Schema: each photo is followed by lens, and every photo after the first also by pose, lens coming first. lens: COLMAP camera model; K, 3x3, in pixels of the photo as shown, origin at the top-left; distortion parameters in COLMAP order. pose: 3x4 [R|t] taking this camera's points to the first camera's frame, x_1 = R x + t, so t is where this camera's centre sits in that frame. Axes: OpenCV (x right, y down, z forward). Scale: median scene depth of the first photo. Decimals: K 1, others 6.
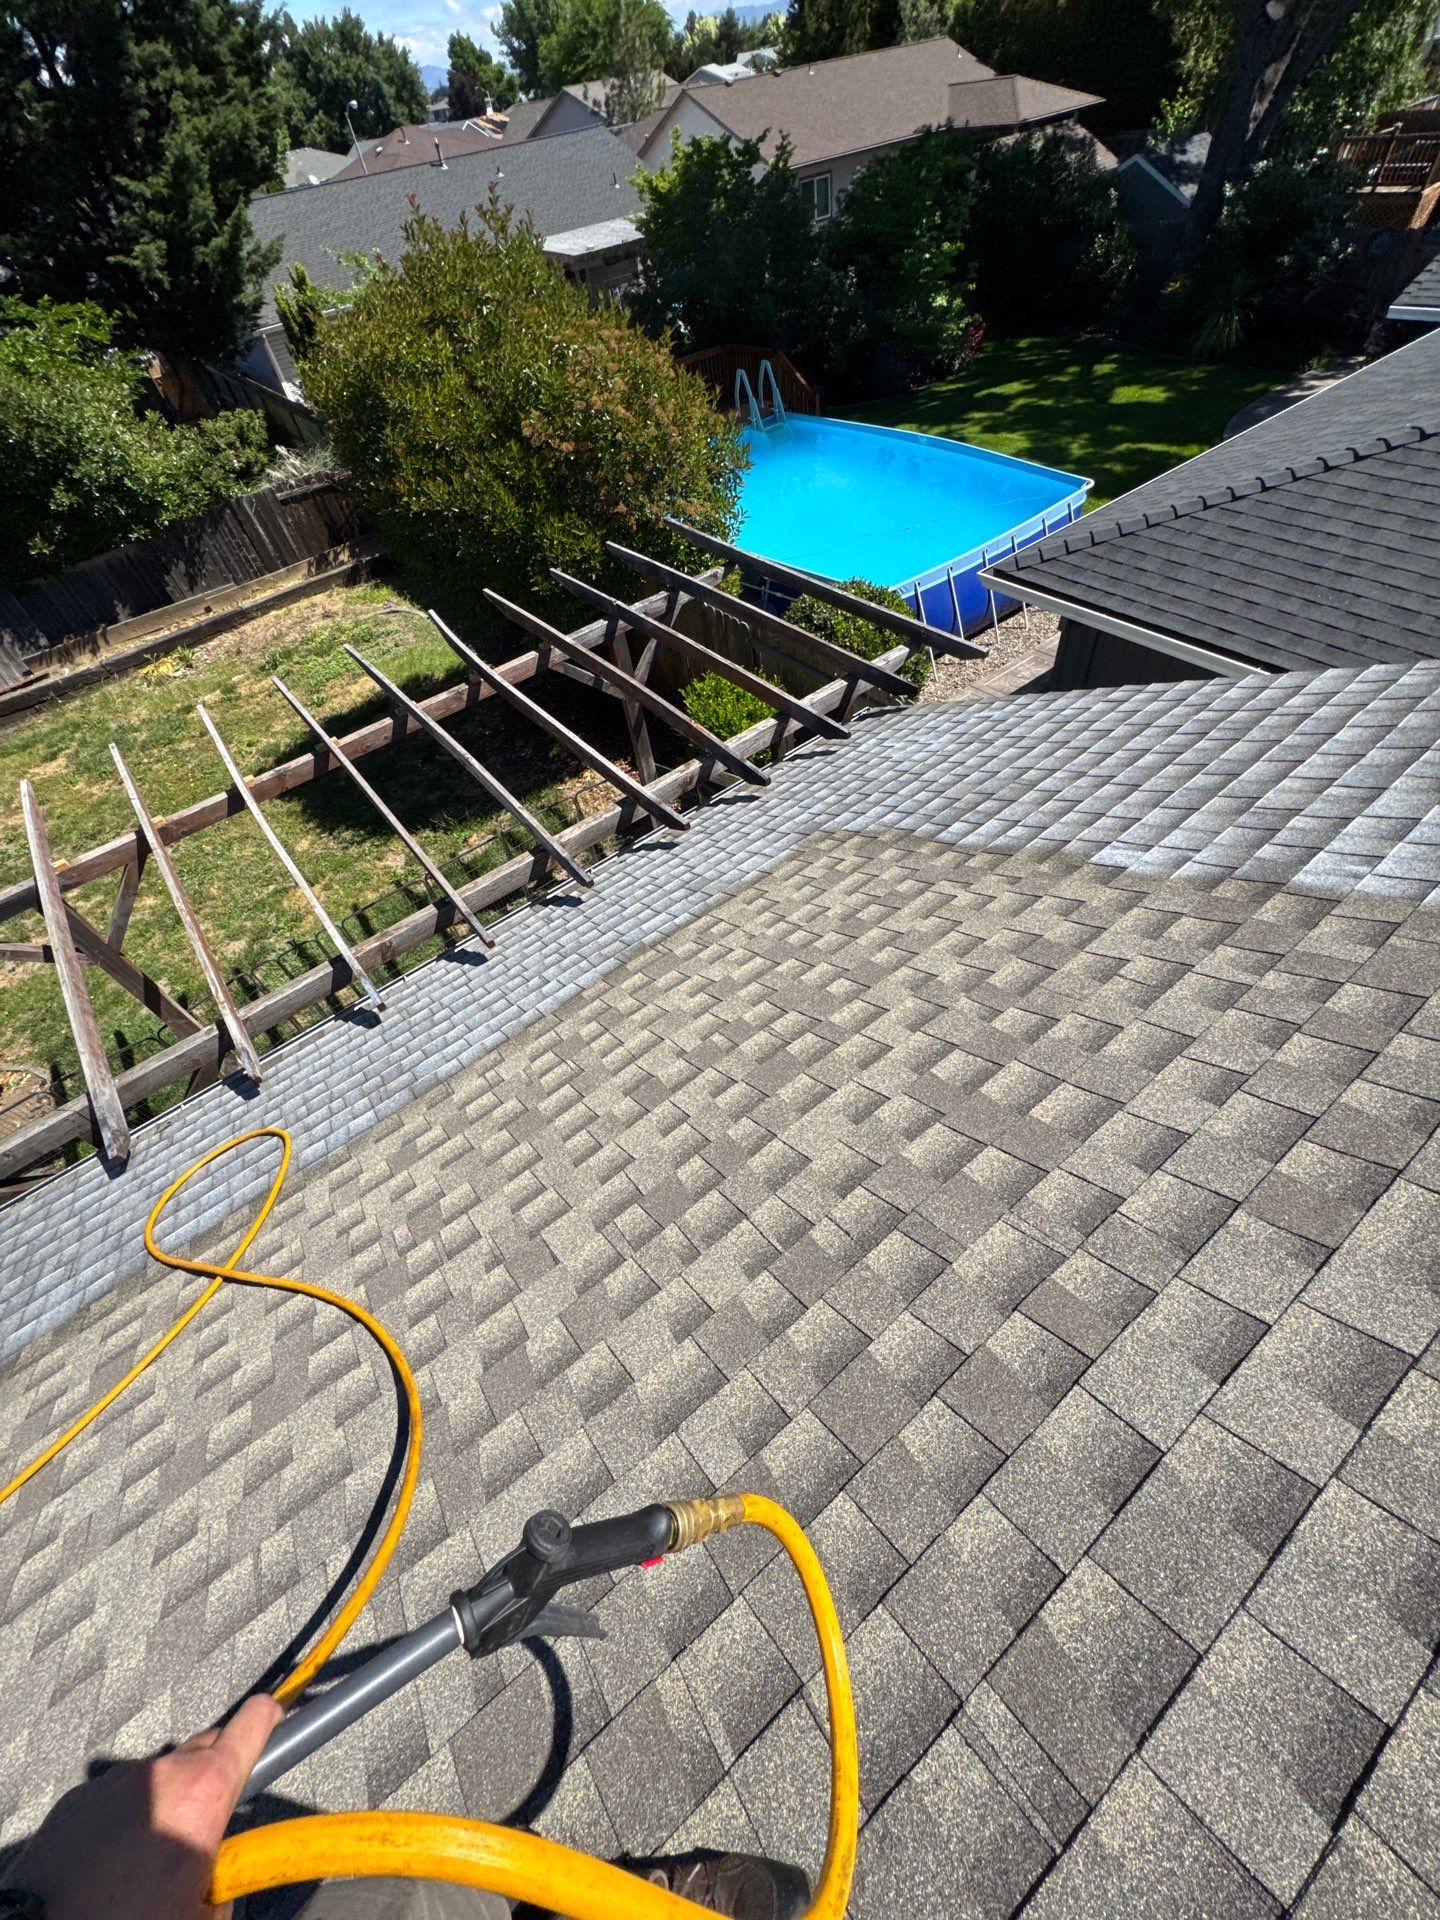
lens RADIAL K [[766.9, 0, 720.6], [0, 766.9, 956.3], [0, 0, 1]] dist [-0.001513, 0.000087]
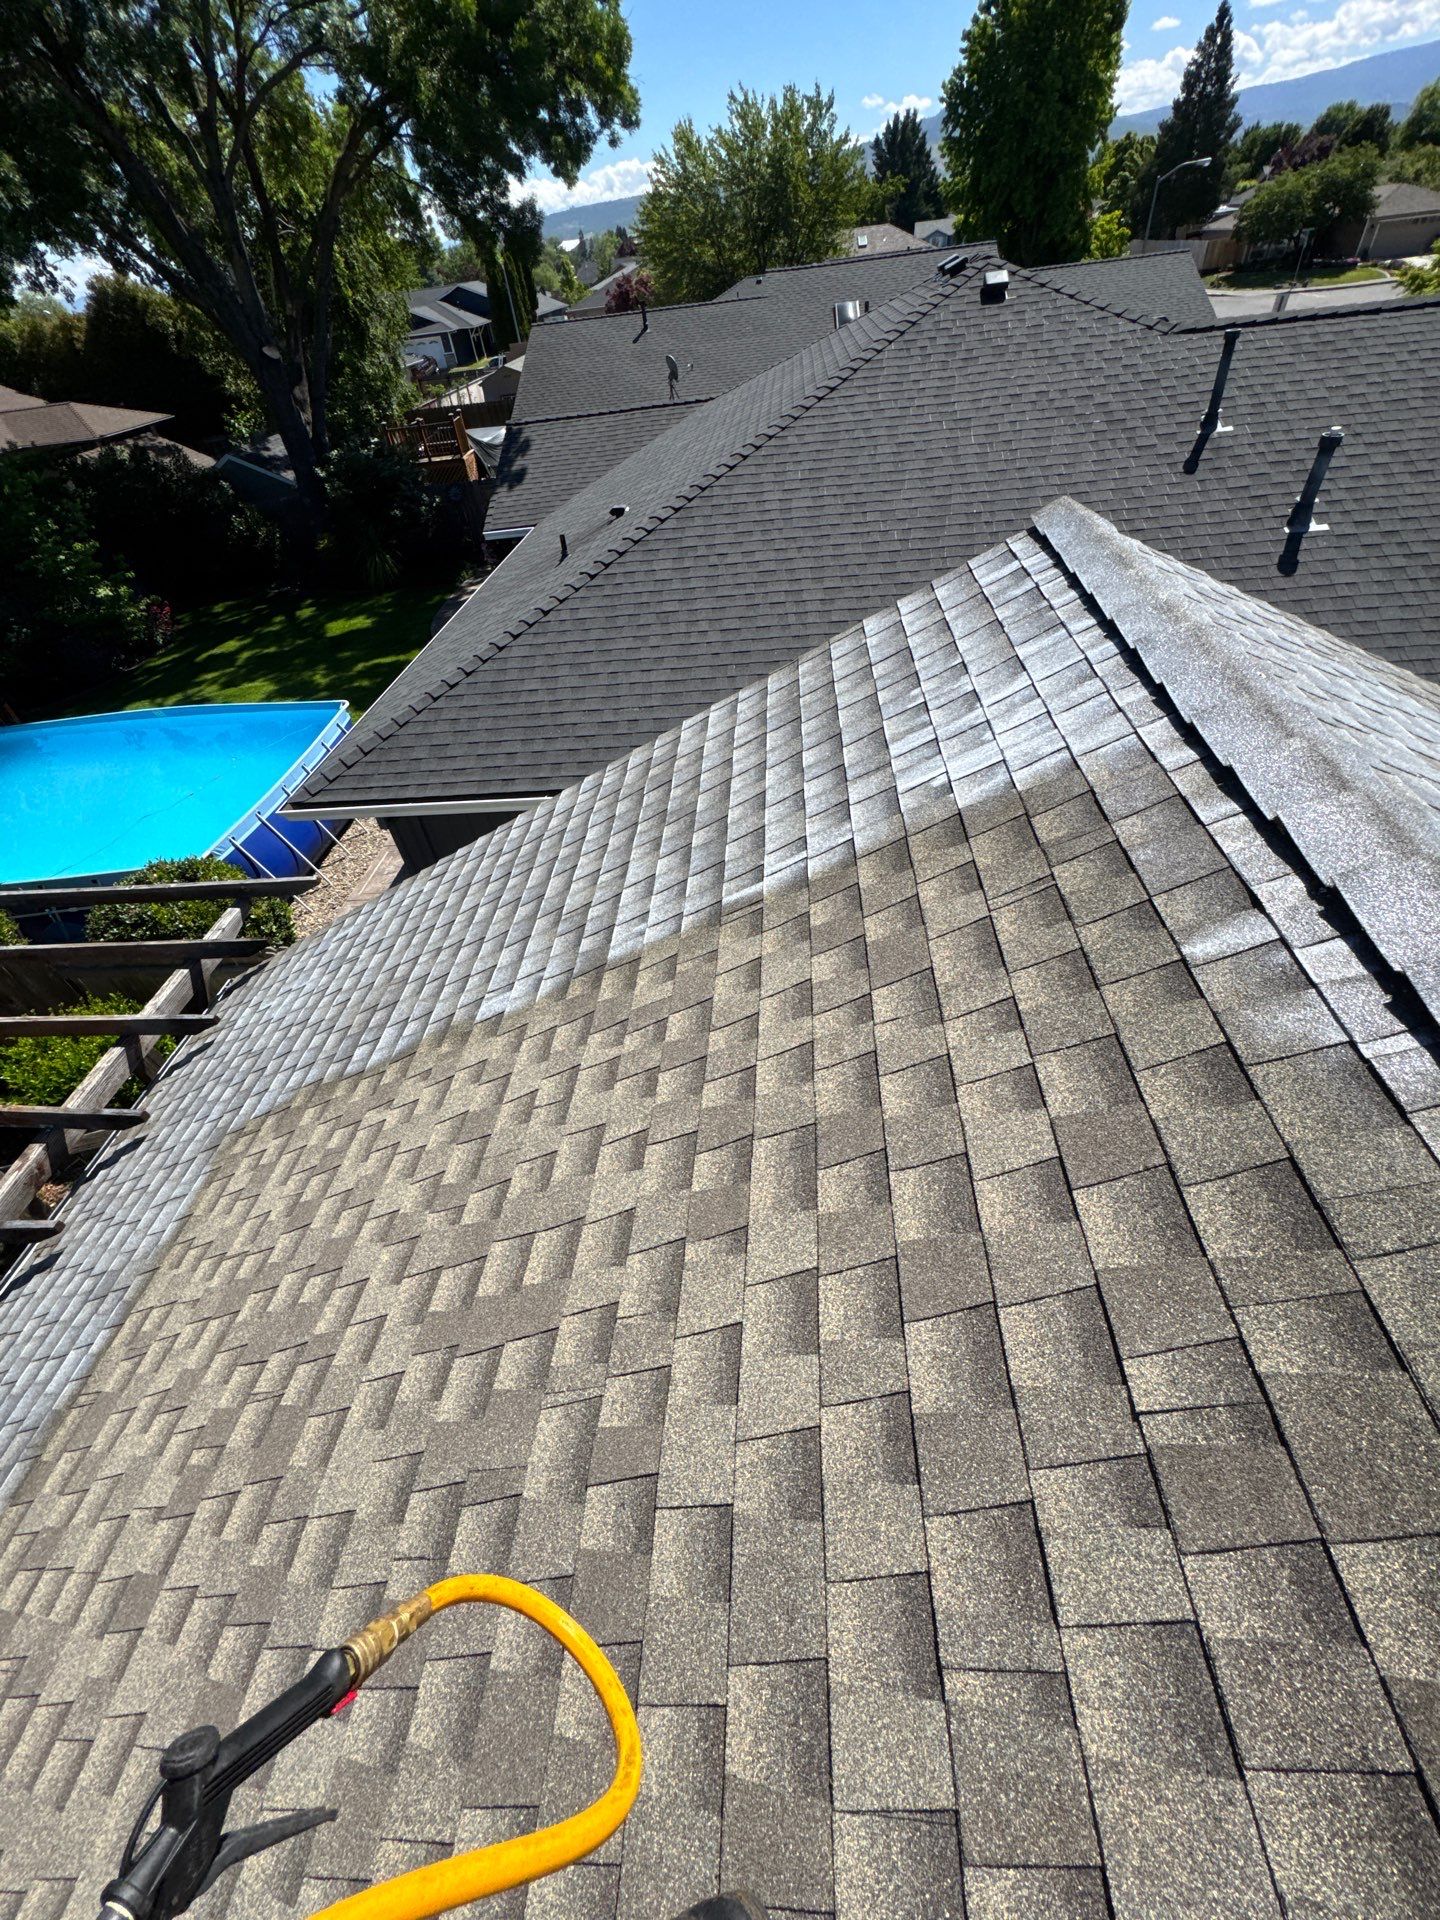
lens RADIAL K [[766.6, 0, 720.5], [0, 766.6, 956.7], [0, 0, 1]] dist [0.000029, -0.000128]
pose [[0.664753, -0.468033, 0.582279, 0.061862], [0.583477, 0.812019, -0.013424, 0.006952], [-0.466539, 0.348670, 0.812878, -0.025339]]
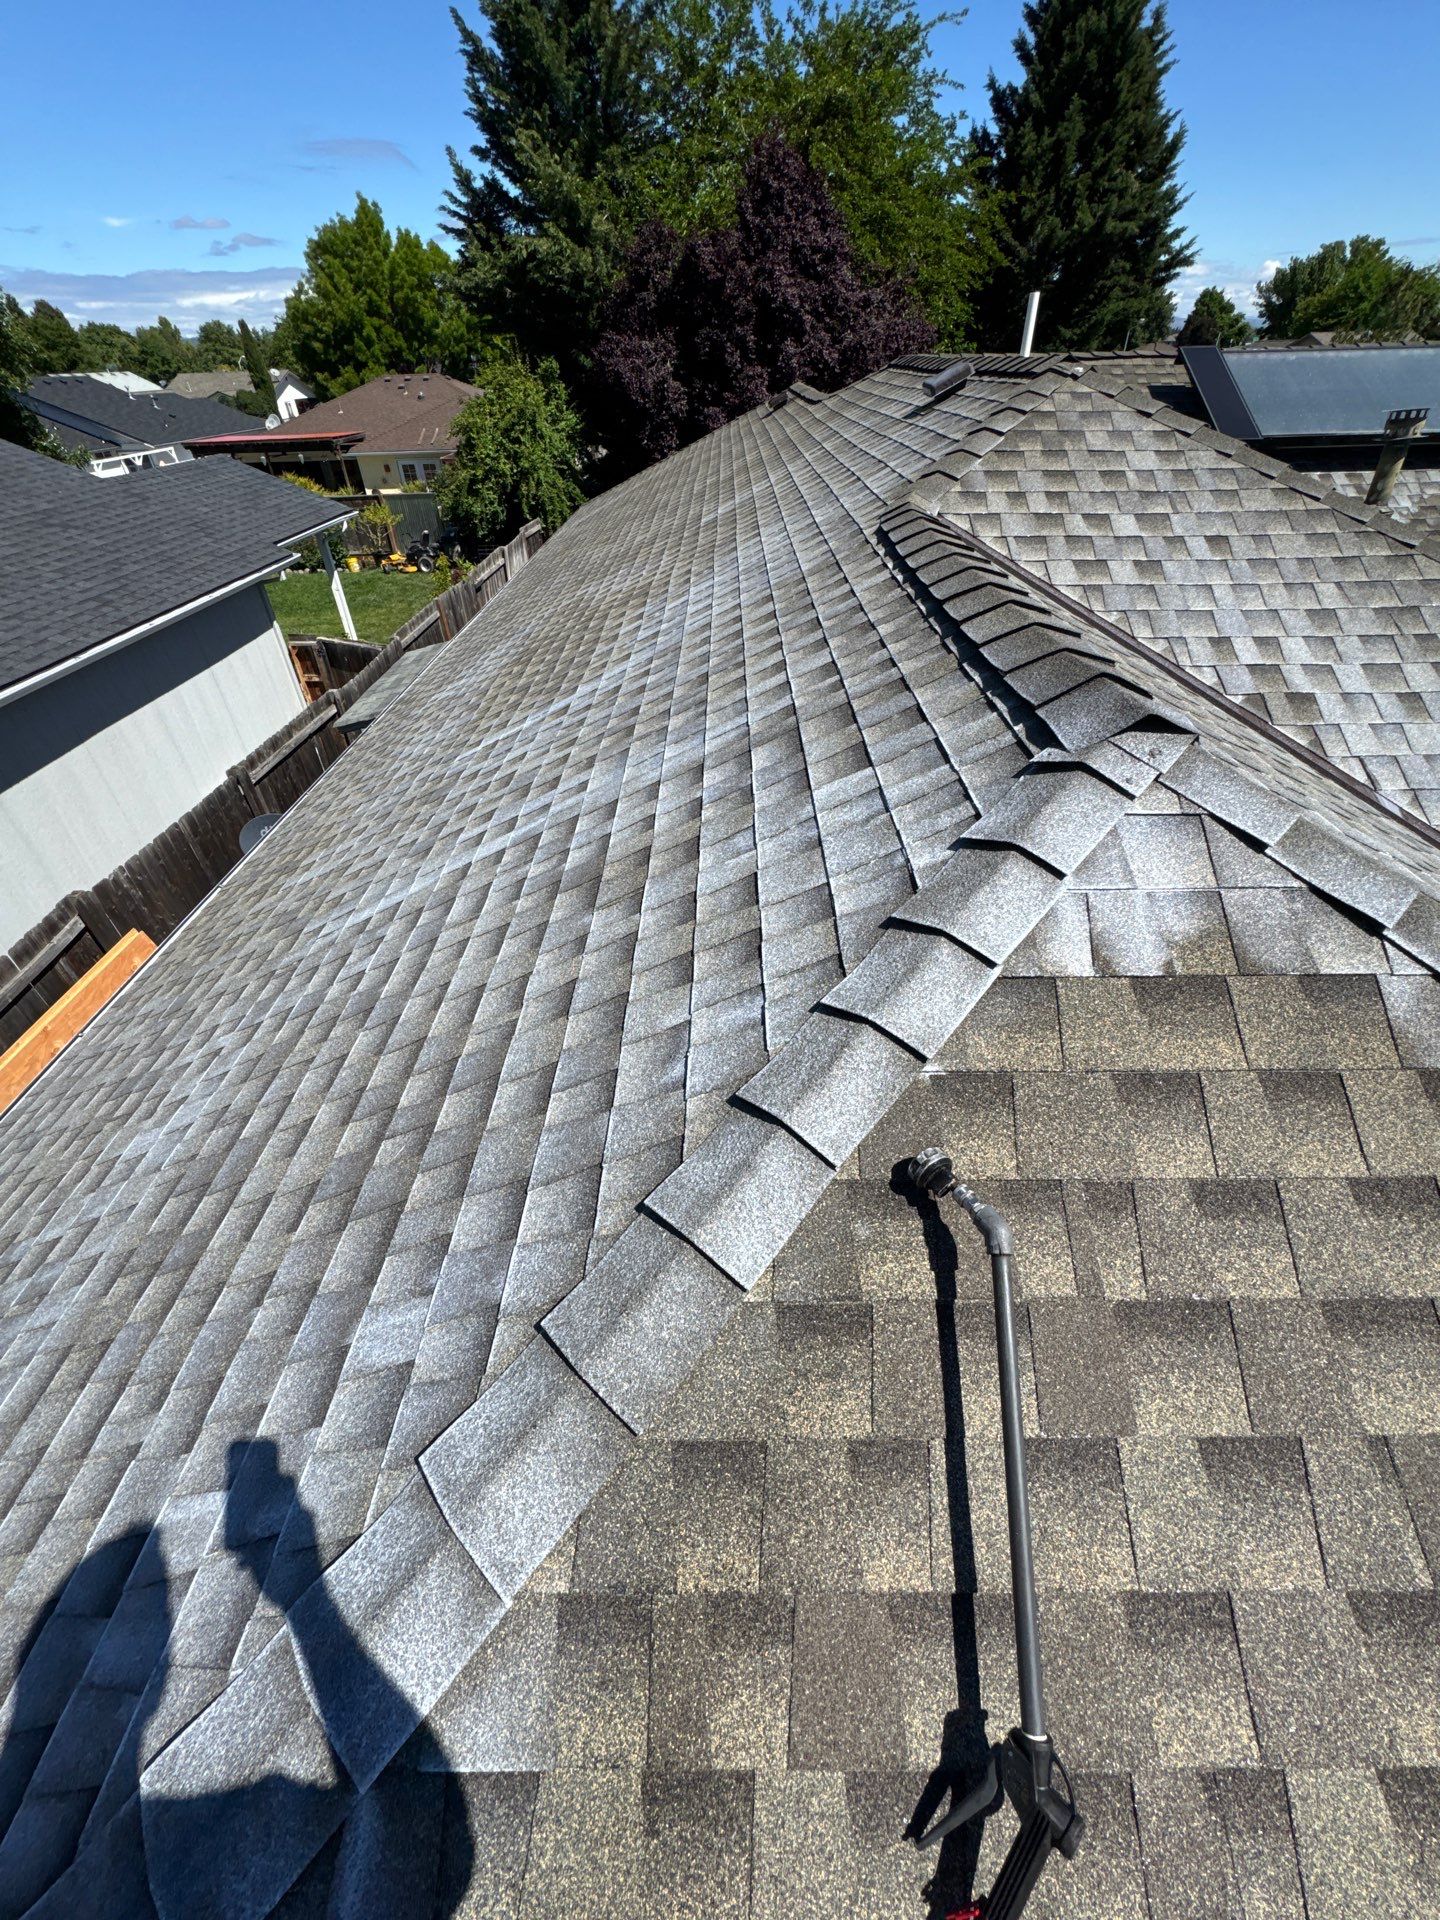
lens RADIAL K [[762.7, 0, 721.6], [0, 762.7, 955.2], [0, 0, 1]] dist [-0.003607, 0.000211]
pose [[0.789424, 0.453493, -0.413707, -0.122129], [-0.510516, 0.859263, -0.032254, 1.863029], [0.340856, 0.236666, 0.909838, -1.391563]]
